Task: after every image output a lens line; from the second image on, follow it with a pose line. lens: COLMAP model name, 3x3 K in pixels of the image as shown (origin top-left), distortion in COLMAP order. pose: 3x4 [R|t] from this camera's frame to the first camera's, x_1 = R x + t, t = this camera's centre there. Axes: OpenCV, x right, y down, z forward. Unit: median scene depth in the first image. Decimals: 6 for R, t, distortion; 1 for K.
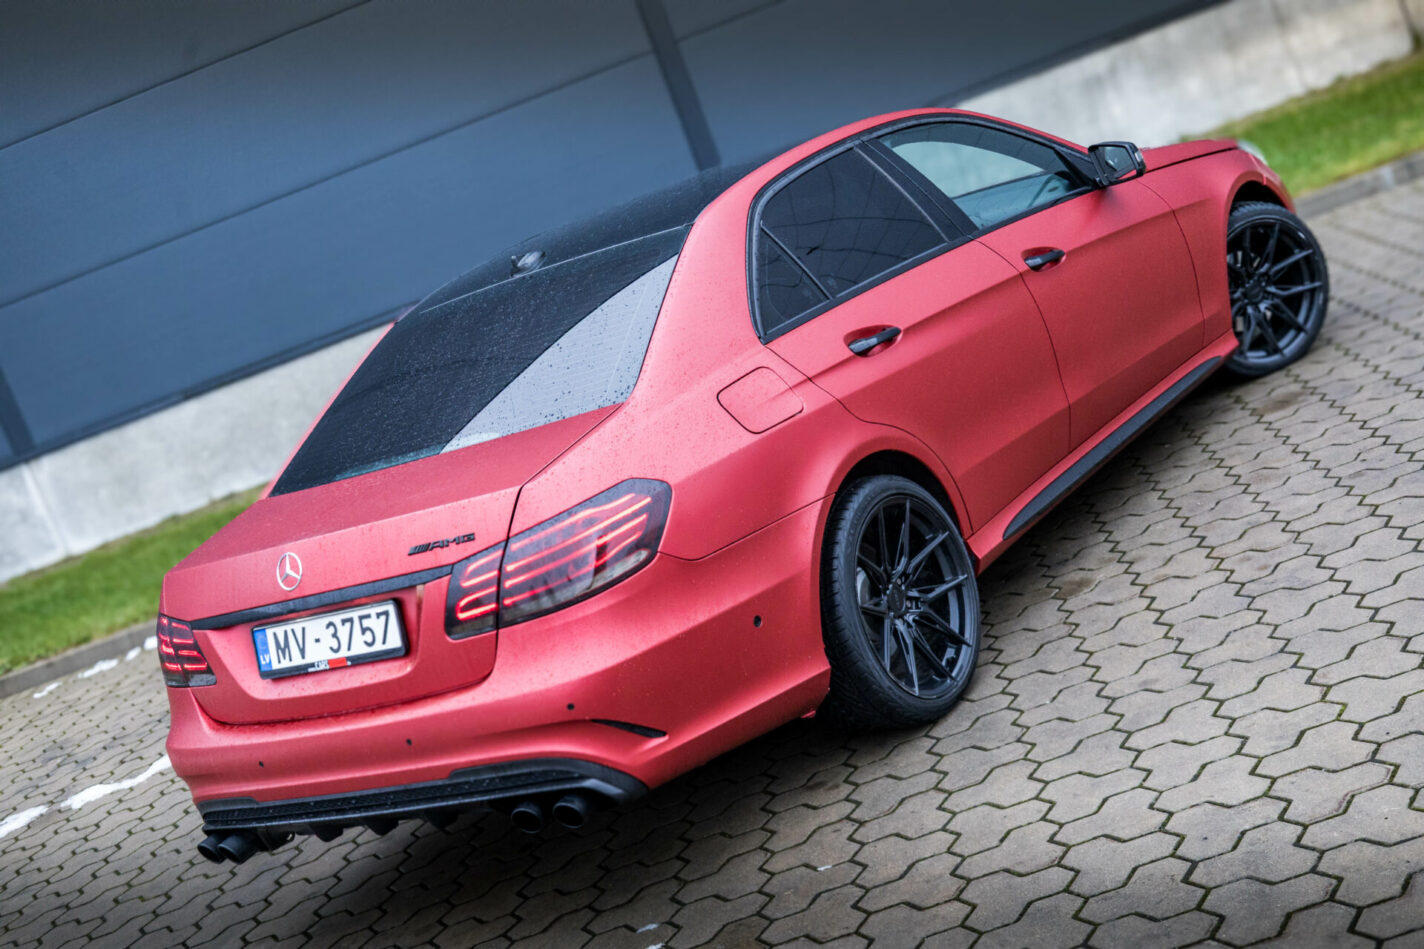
lens RADIAL K [[2064.7, 0, 712.0], [0, 2064.7, 474.5], [0, 0, 1]] dist [-0.007667, 0.021333]
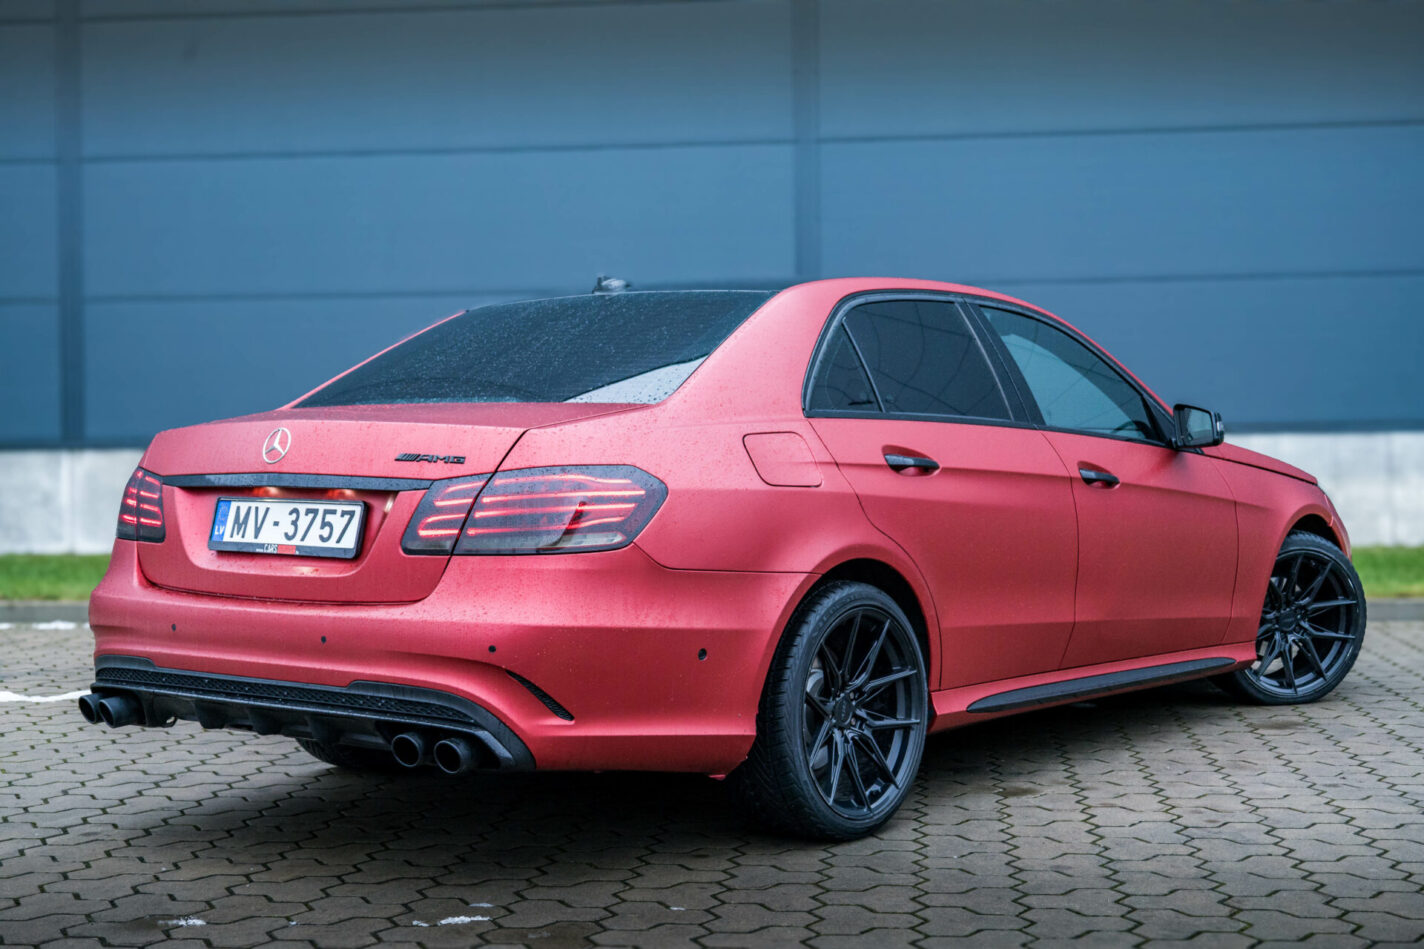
lens RADIAL K [[2061.7, 0, 712.6], [0, 2061.7, 434.1], [0, 0, 1]] dist [-0.010921, 0.041818]
pose [[0.936470, 0.346464, -0.054660, 0.040615], [-0.350702, 0.922345, -0.162134, 0.121897], [-0.005758, 0.171003, 0.985254, 0.023153]]
